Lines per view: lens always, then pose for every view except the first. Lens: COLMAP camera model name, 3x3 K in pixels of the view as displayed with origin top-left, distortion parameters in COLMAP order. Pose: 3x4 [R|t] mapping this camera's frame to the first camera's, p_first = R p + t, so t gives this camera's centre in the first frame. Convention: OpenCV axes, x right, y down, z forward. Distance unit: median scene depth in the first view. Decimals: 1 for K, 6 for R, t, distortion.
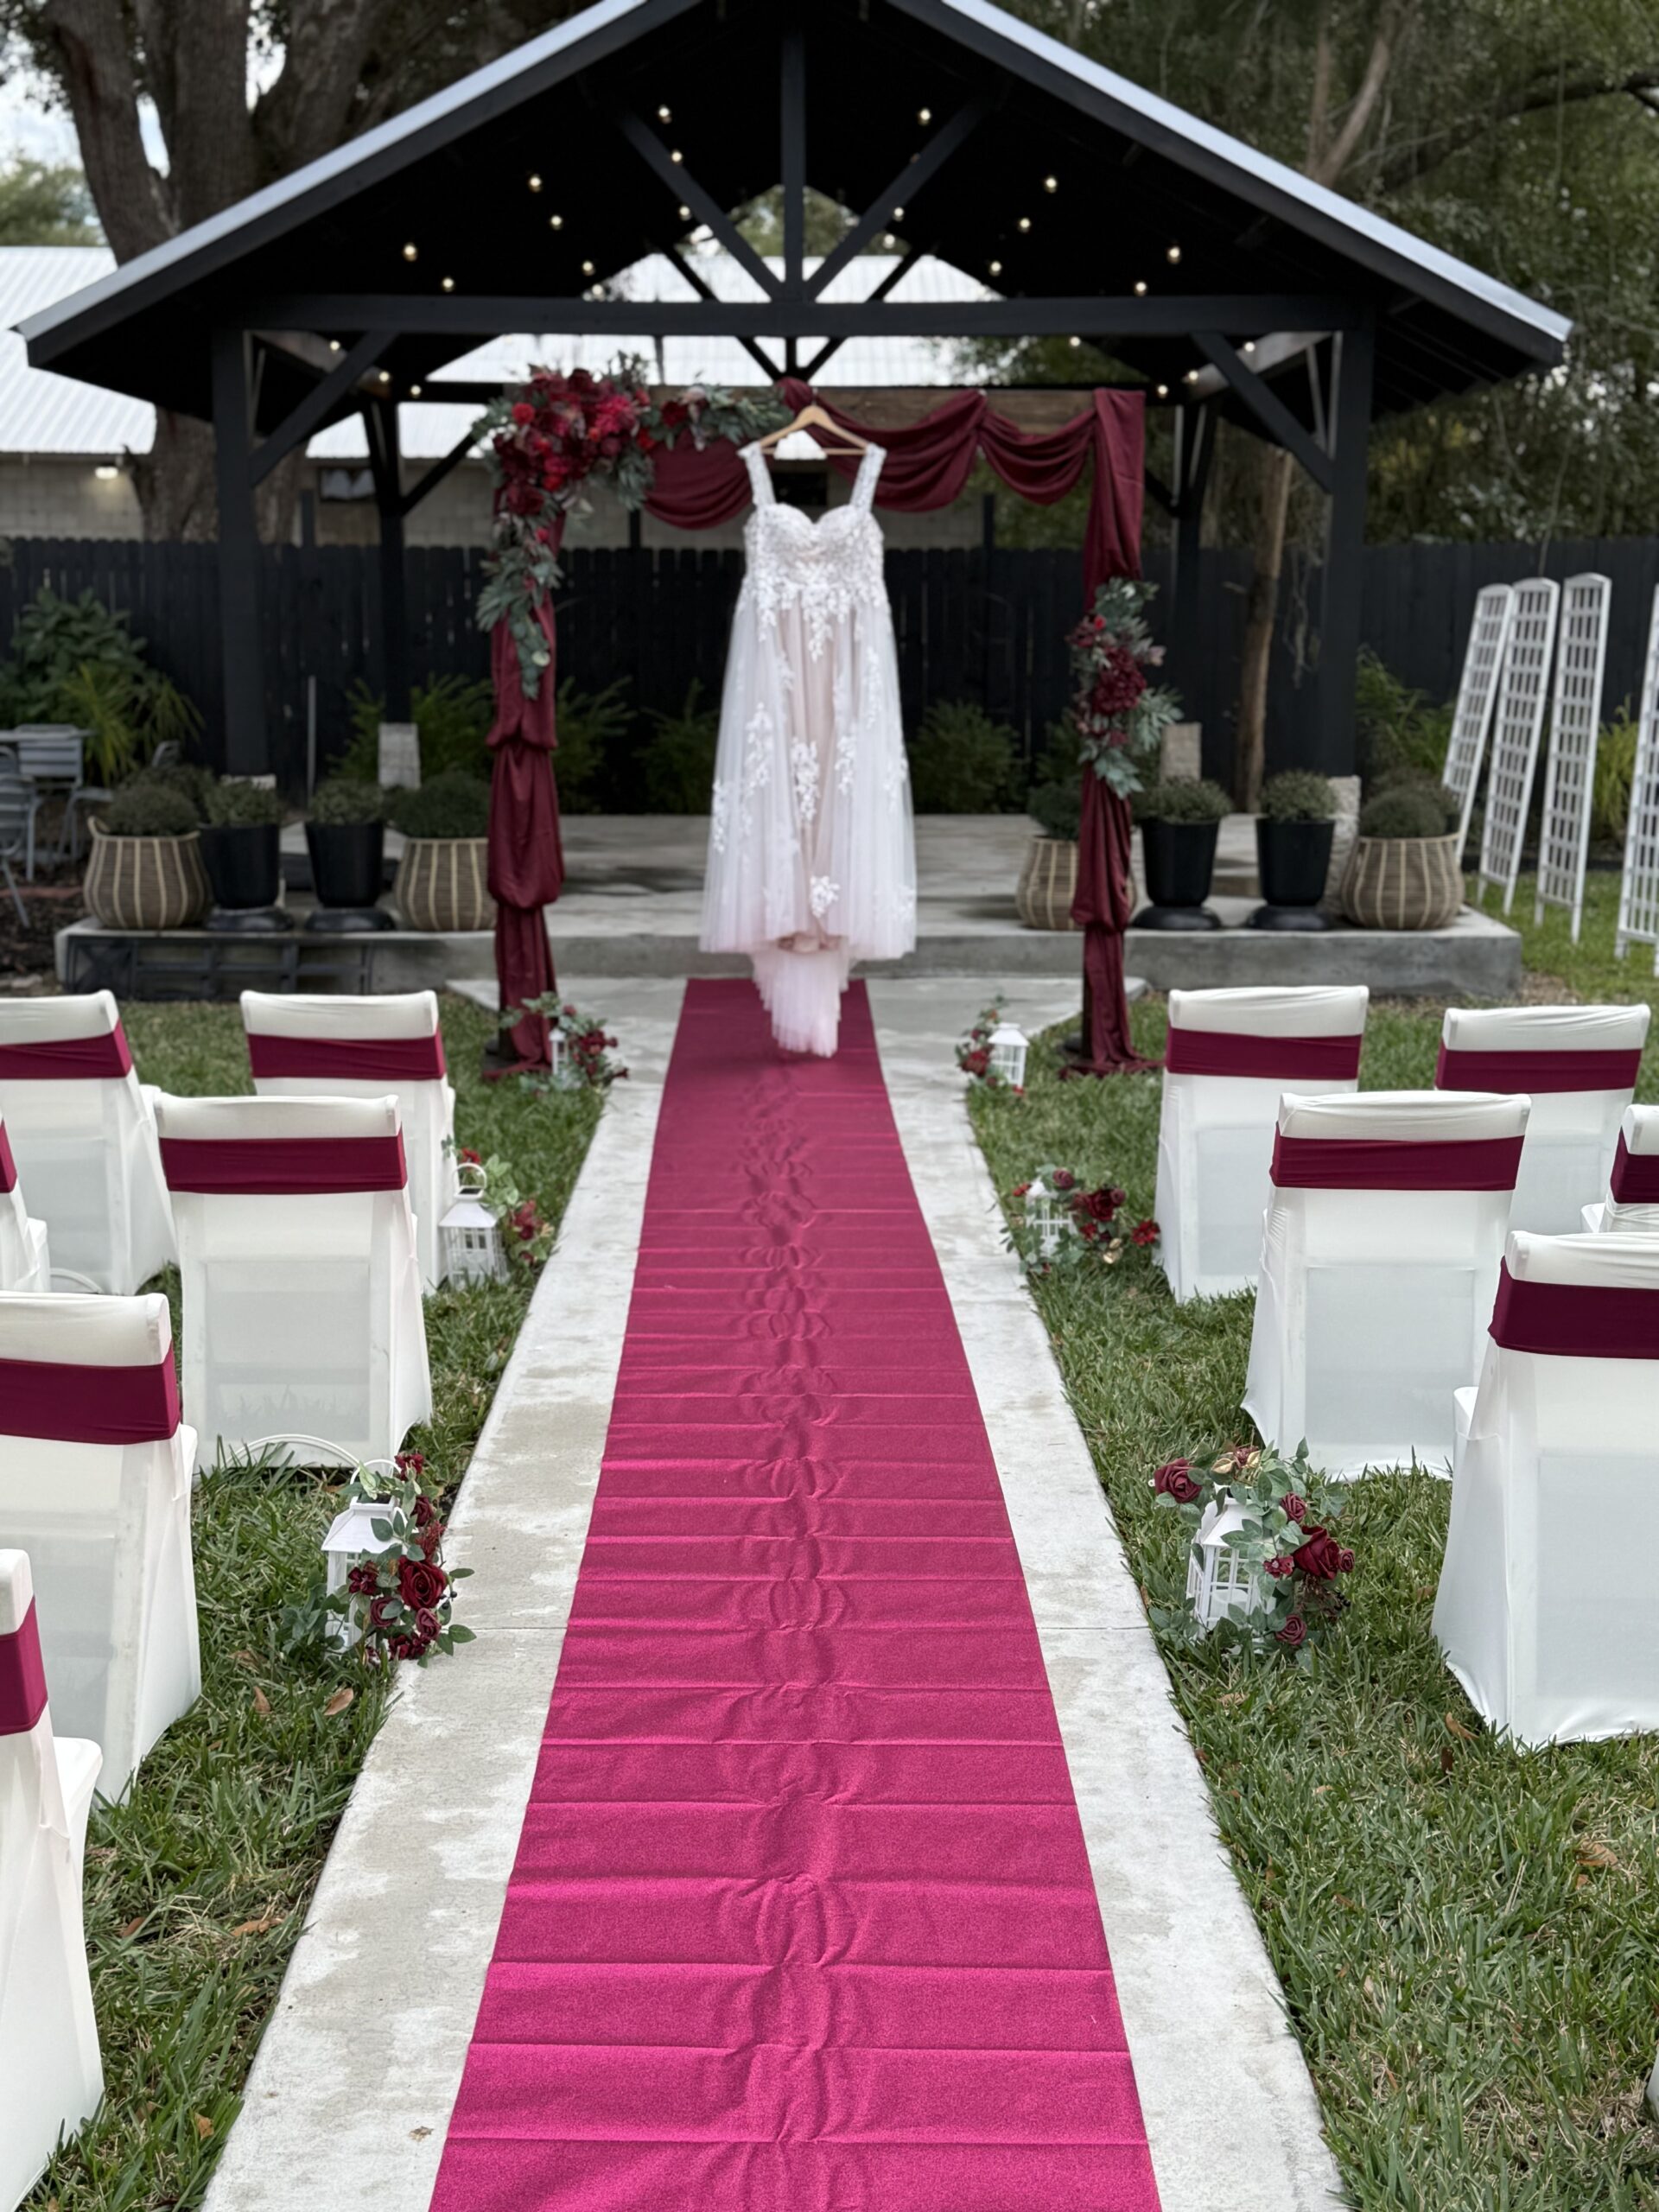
lens RADIAL K [[2706.5, 0, 833.8], [0, 2706.5, 1096.3], [0, 0, 1]] dist [0.143024, 0.000000]
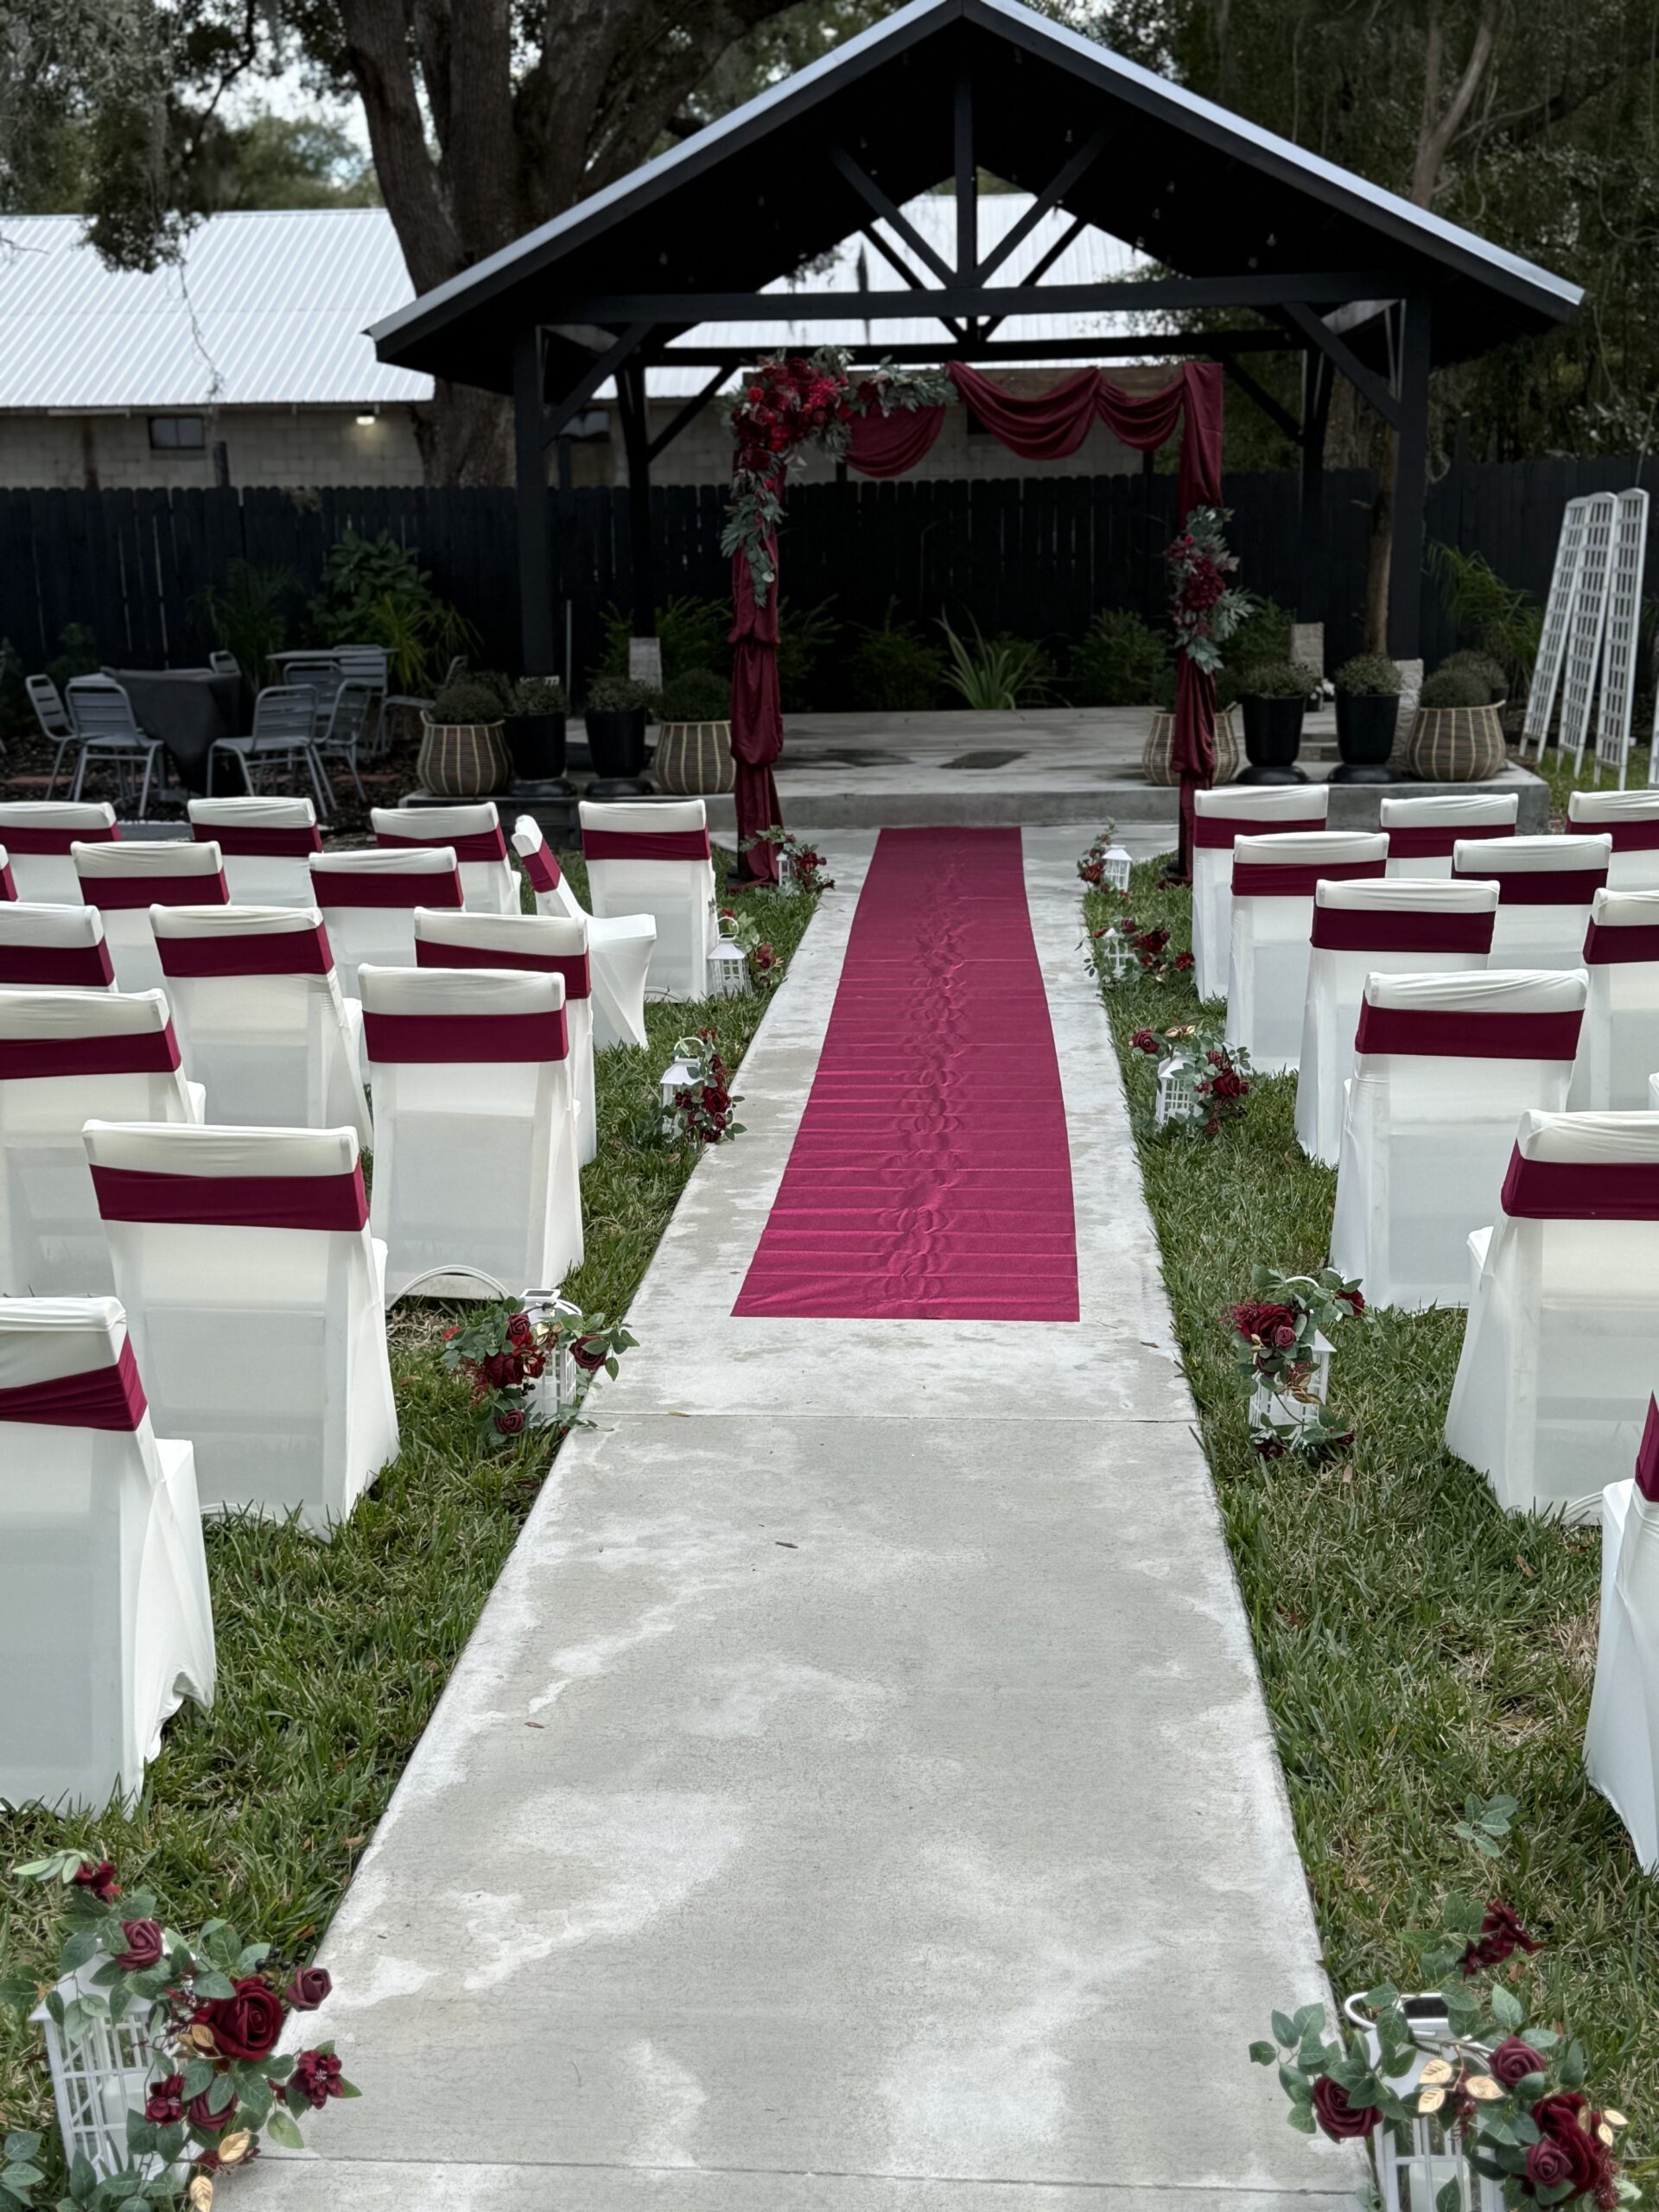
lens RADIAL K [[2706.5, 0, 830.6], [0, 2706.5, 1090.0], [0, 0, 1]] dist [0.143024, 0.000000]
pose [[0.996776, -0.004309, -0.080124, 0.028725], [0.006361, 0.999658, 0.025373, 0.056950], [0.079987, -0.025801, 0.996462, -0.334172]]
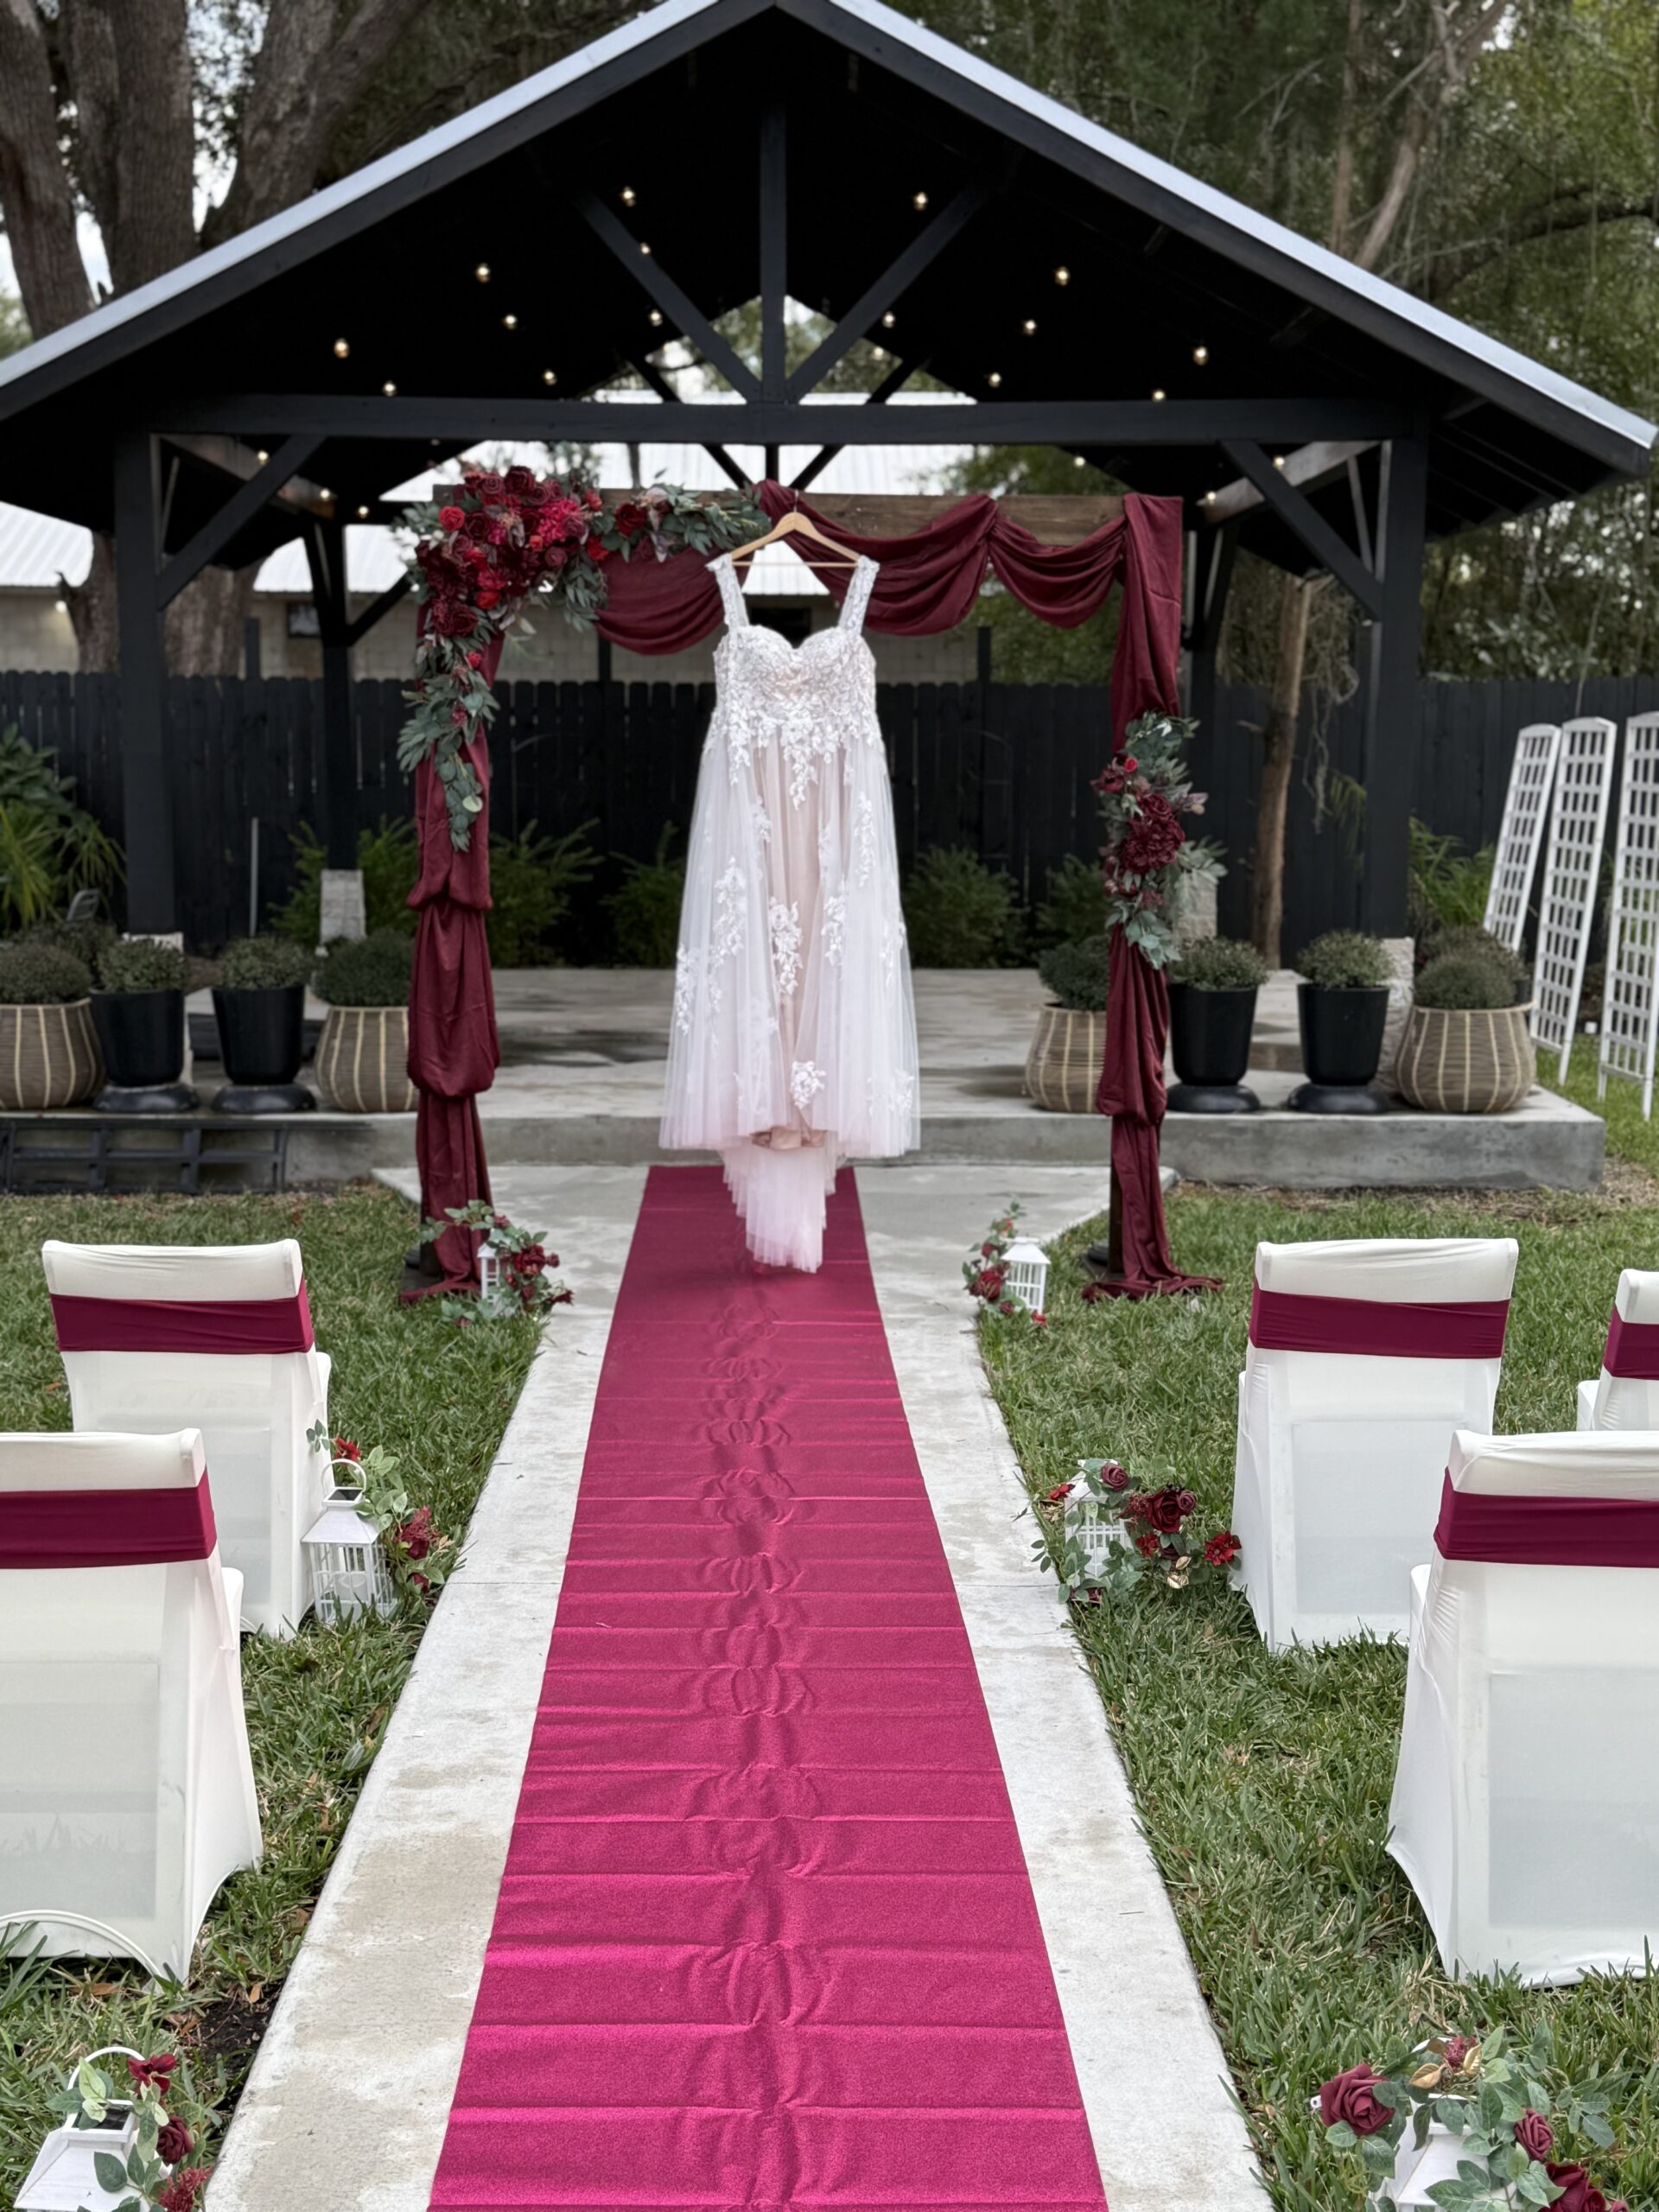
lens RADIAL K [[2706.5, 0, 842.4], [0, 2706.5, 1124.0], [0, 0, 1]] dist [0.143024, 0.000000]
pose [[0.999954, 0.001503, 0.009423, -0.000343], [-0.001131, 0.999223, -0.039388, -0.027628], [-0.009474, 0.039375, 0.999180, 0.153637]]
